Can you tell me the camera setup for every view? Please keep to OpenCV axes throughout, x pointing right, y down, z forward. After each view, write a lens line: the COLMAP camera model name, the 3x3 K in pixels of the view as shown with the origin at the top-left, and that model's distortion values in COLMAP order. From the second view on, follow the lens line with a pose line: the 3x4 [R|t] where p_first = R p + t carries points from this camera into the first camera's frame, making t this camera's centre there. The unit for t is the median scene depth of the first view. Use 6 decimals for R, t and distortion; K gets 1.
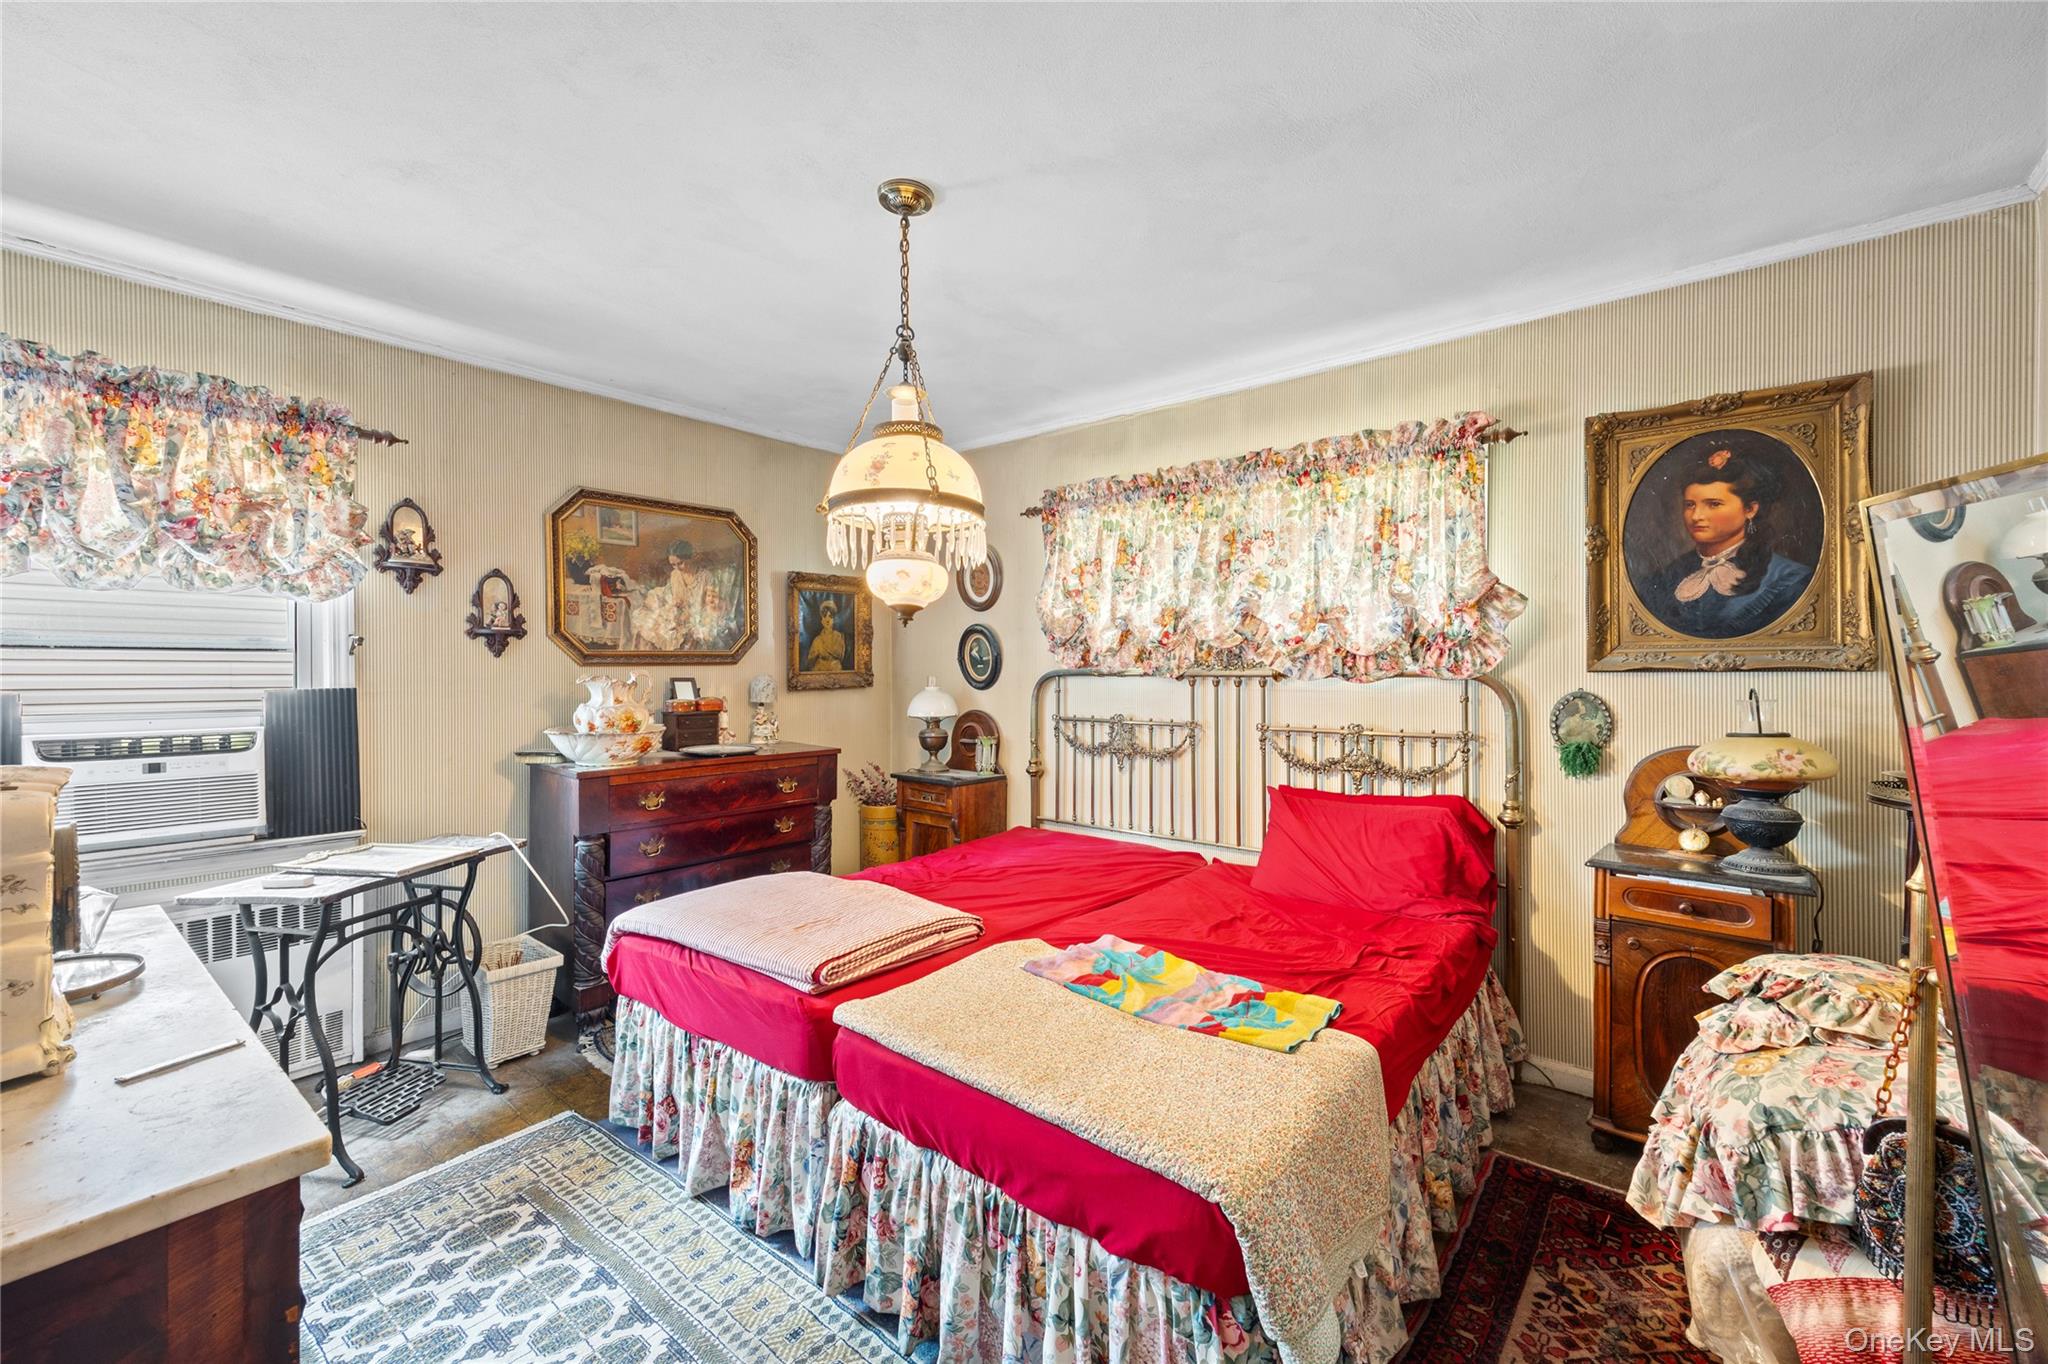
lens RADIAL K [[826.9, 0, 1032.8], [0, 826.9, 676.6], [0, 0, 1]] dist [0.015651, 0.000028]
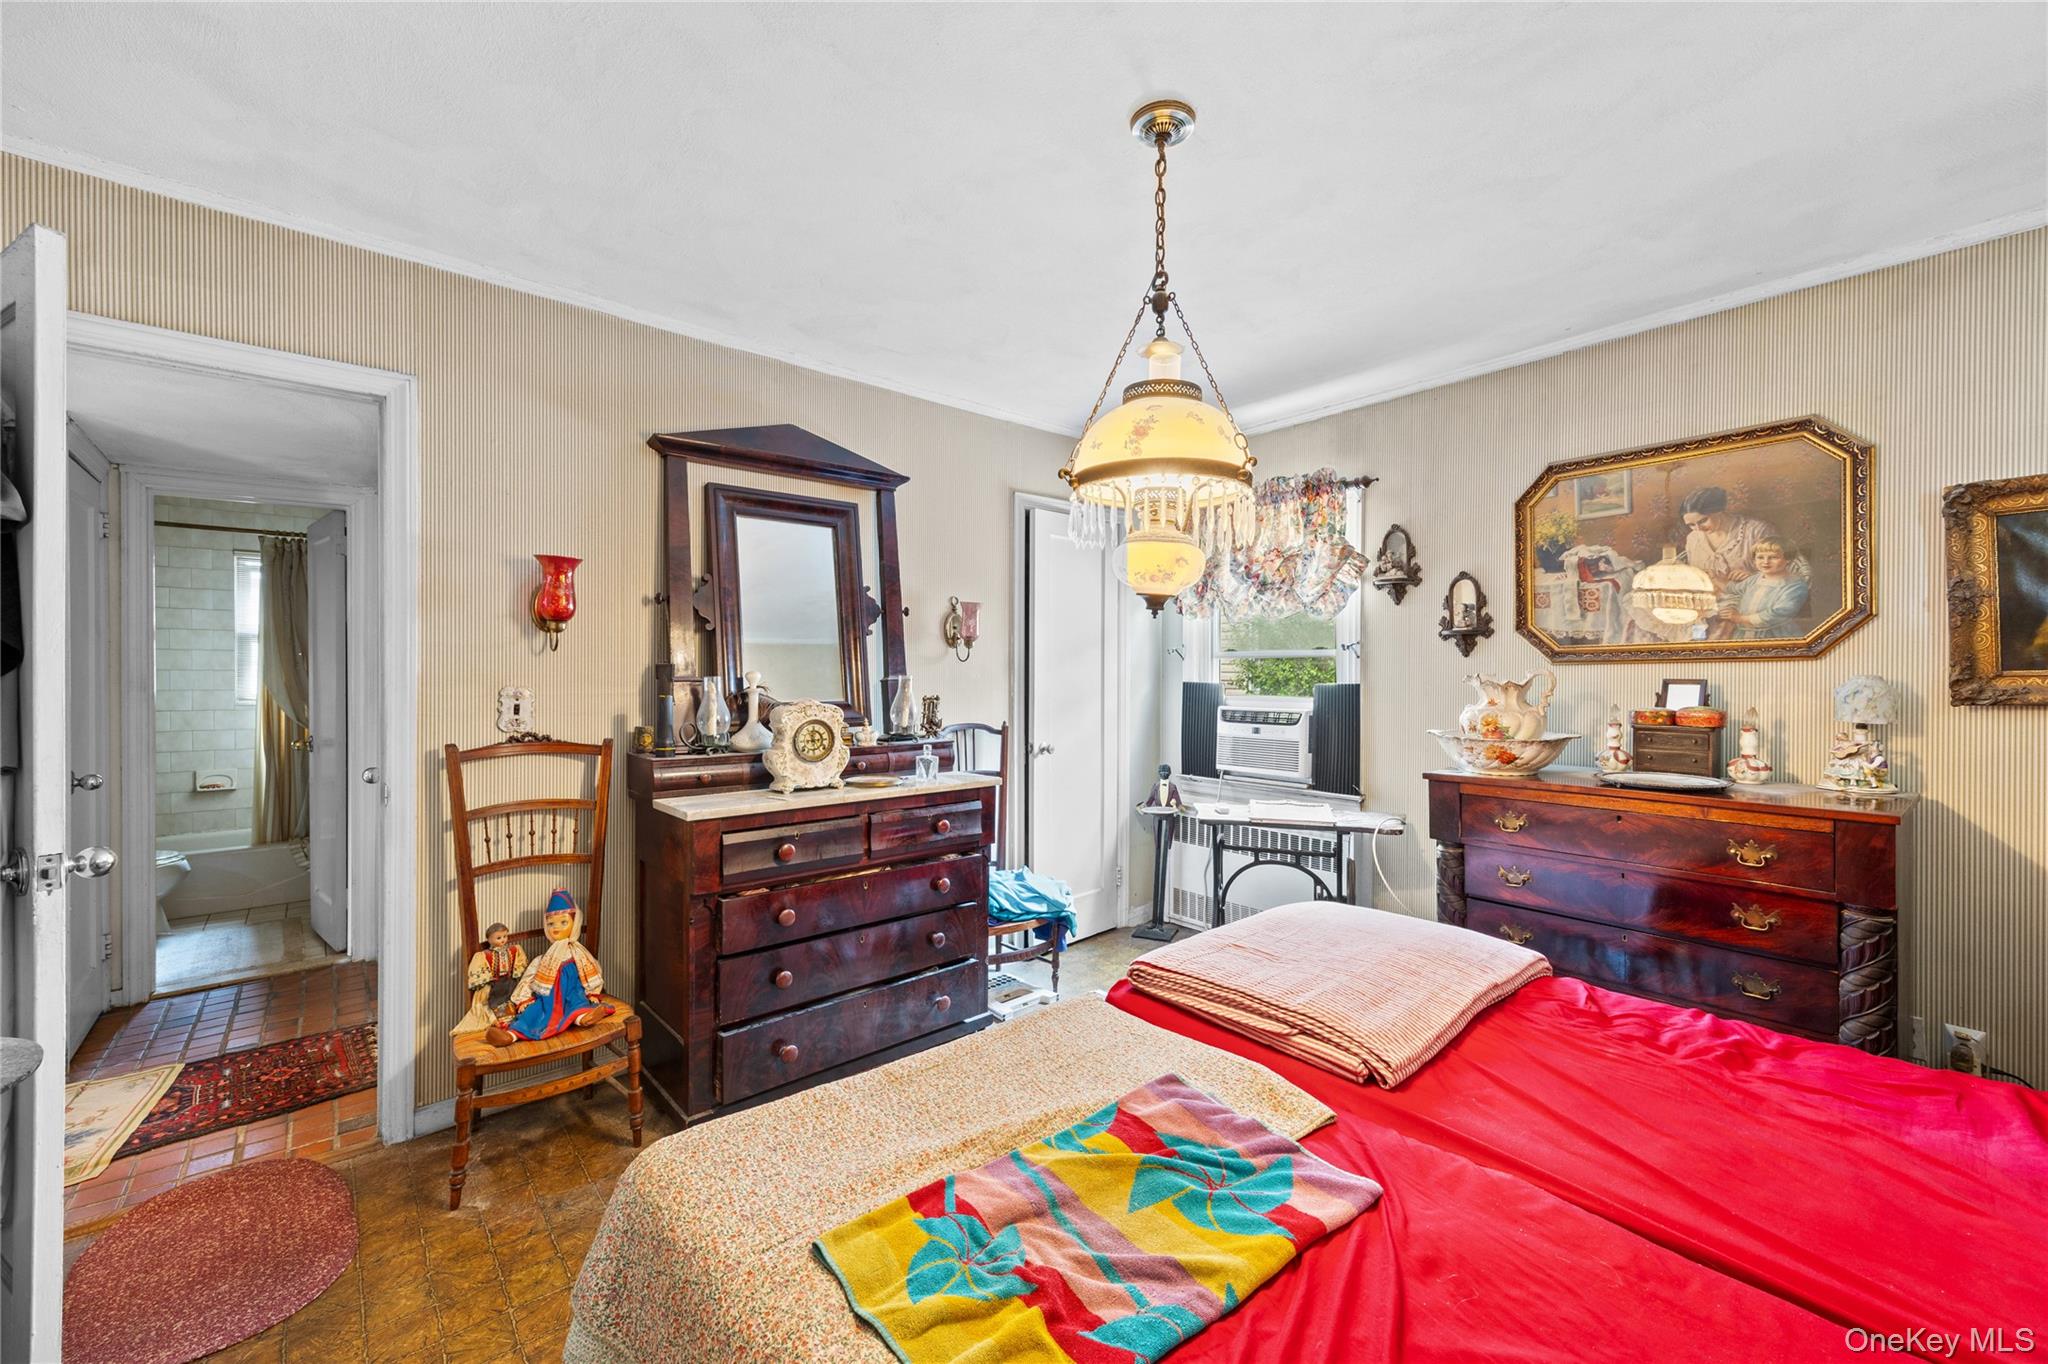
lens RADIAL K [[826.9, 0, 1032.8], [0, 826.9, 676.6], [0, 0, 1]] dist [0.015651, 0.000028]
pose [[-0.173844, 0.001964, -0.984771, 0.442848], [-0.009979, 0.999943, 0.003756, 0.002535], [0.984723, 0.010480, -0.173814, 0.624767]]
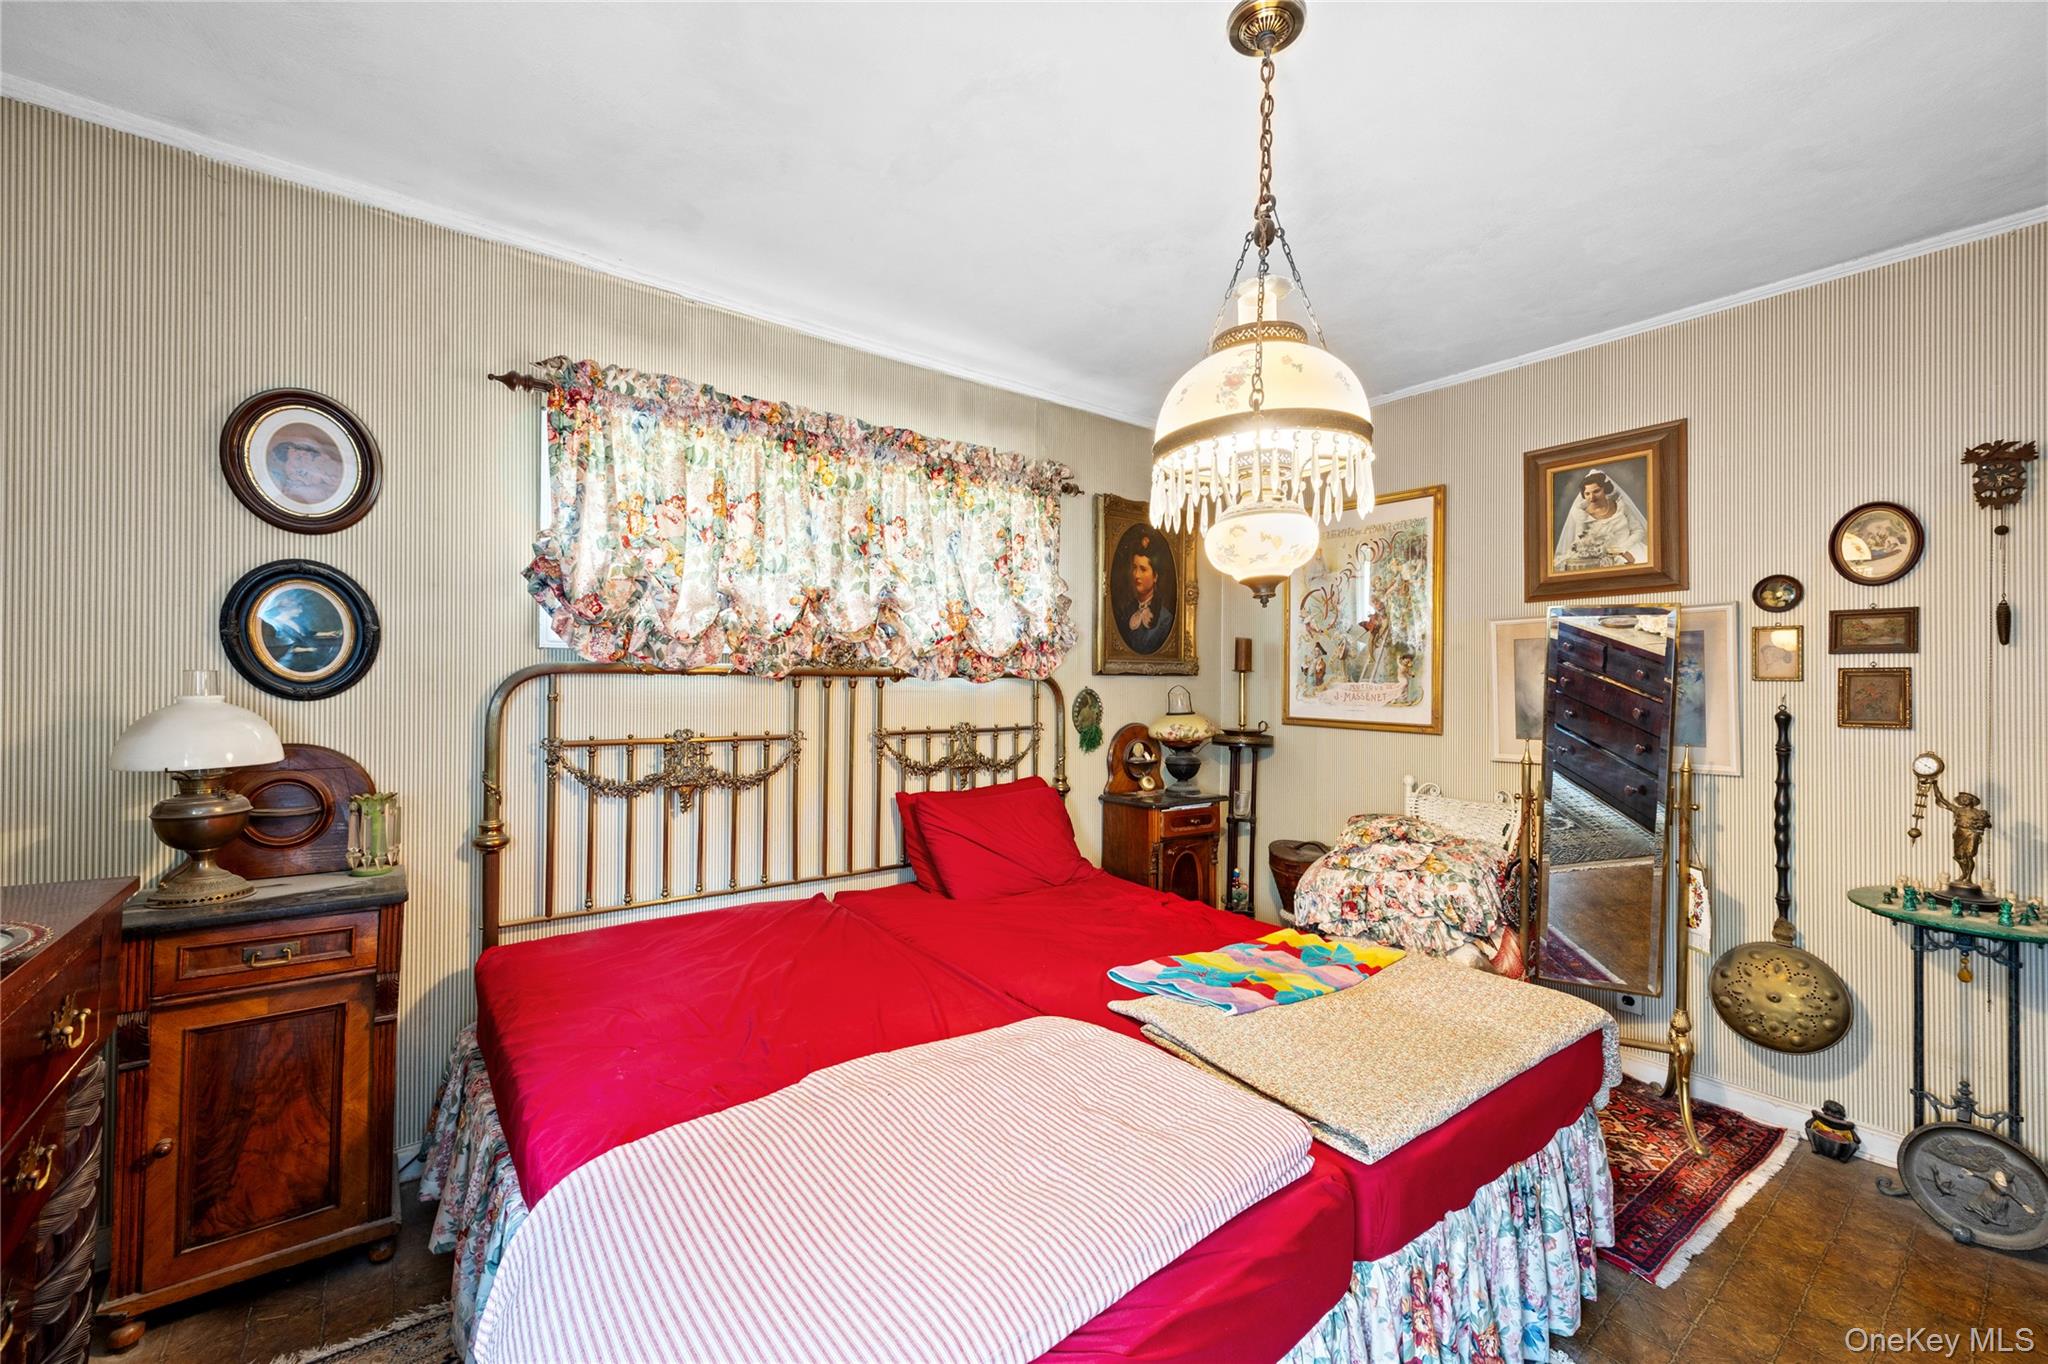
lens RADIAL K [[826.9, 0, 1032.8], [0, 826.9, 676.6], [0, 0, 1]] dist [0.015651, 0.000028]
pose [[0.222340, 0.006841, 0.974945, -0.562942], [-0.003266, 0.999975, -0.006272, 0.005155], [-0.974964, -0.001789, 0.222357, 0.633530]]
